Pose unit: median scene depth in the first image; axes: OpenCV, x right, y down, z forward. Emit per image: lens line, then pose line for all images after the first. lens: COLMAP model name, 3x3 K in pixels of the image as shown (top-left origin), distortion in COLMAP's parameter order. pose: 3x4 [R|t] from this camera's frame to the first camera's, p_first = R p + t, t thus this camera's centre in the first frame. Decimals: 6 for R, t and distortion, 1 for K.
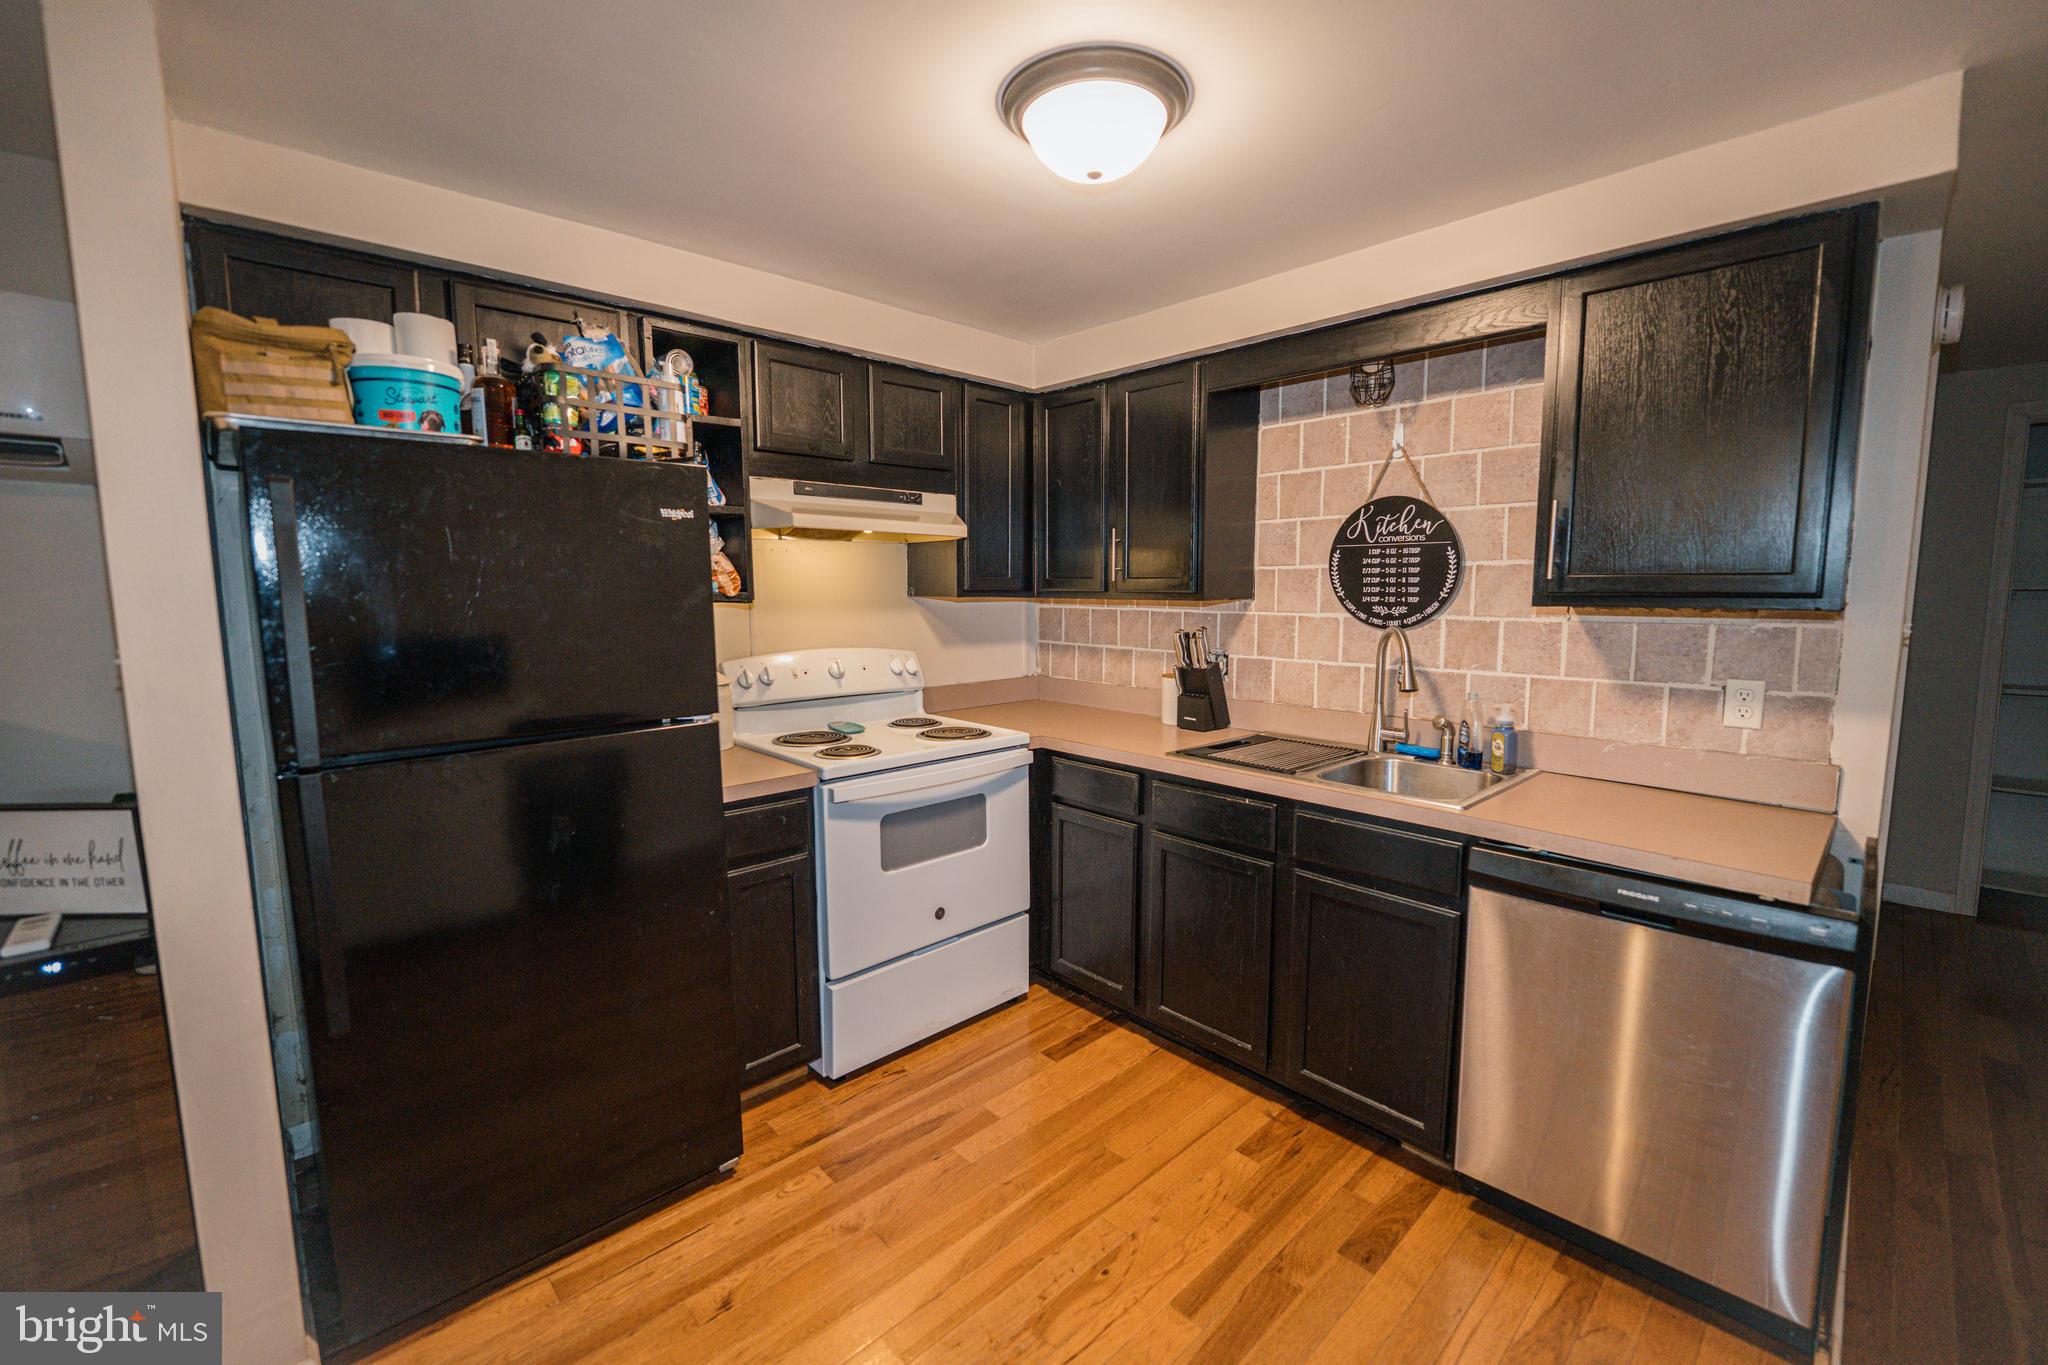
lens RADIAL K [[836.5, 0, 1024.2], [0, 836.5, 679.4], [0, 0, 1]] dist [-0.002996, -0.000183]
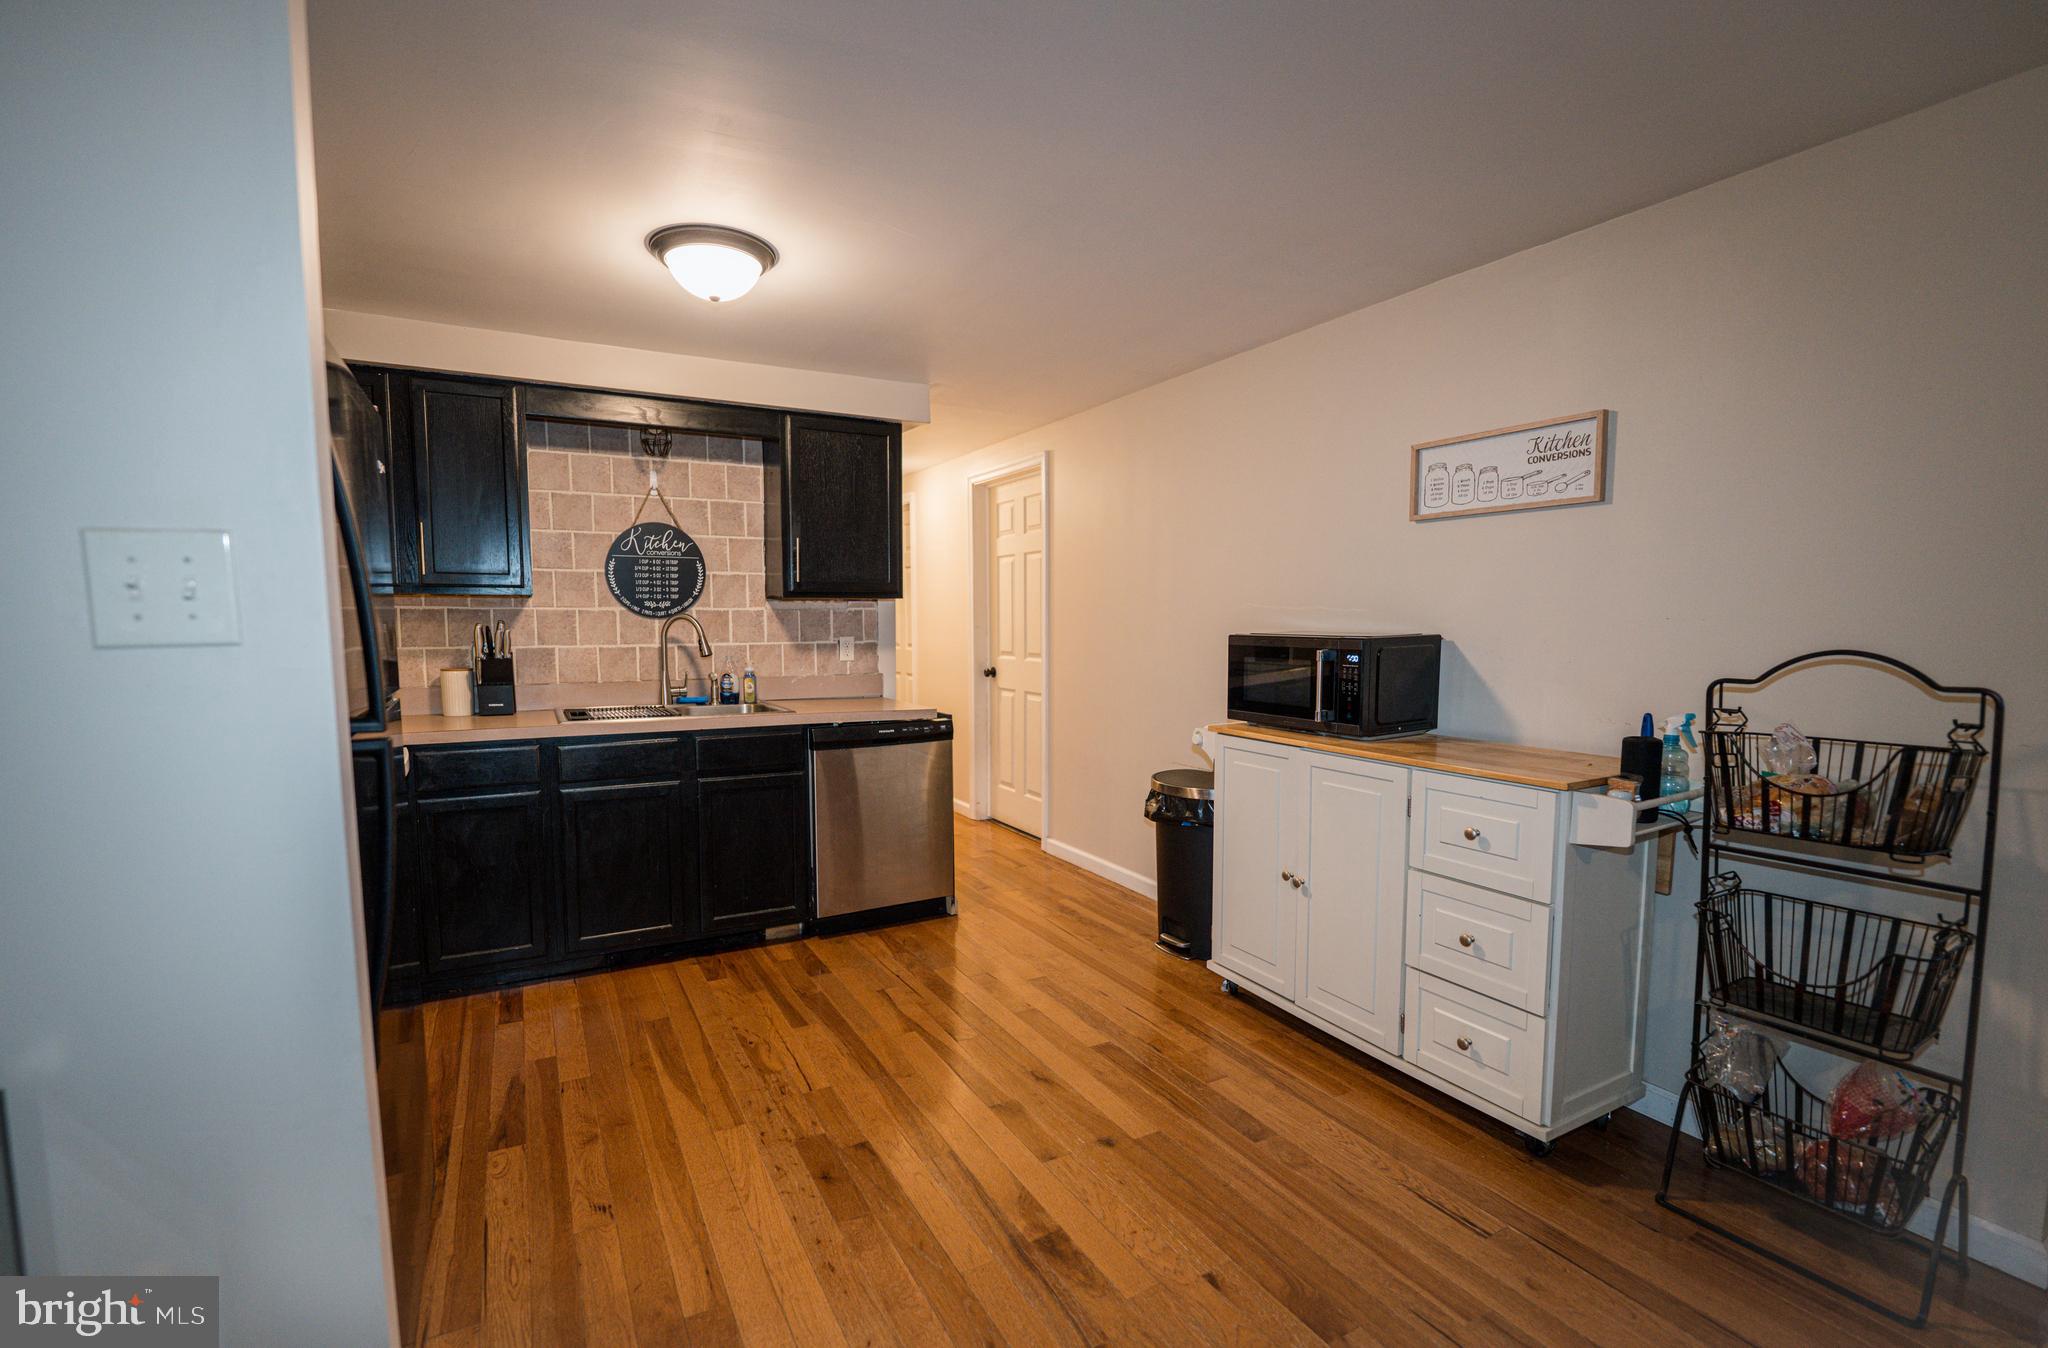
lens RADIAL K [[878.5, 0, 966.1], [0, 878.5, 701.5], [0, 0, 1]] dist [0.000114, -0.000020]
pose [[0.285134, -0.087273, 0.954506, -0.854117], [0.108733, 0.992363, 0.058253, 0.050162], [-0.952300, 0.087177, 0.292445, 0.099704]]
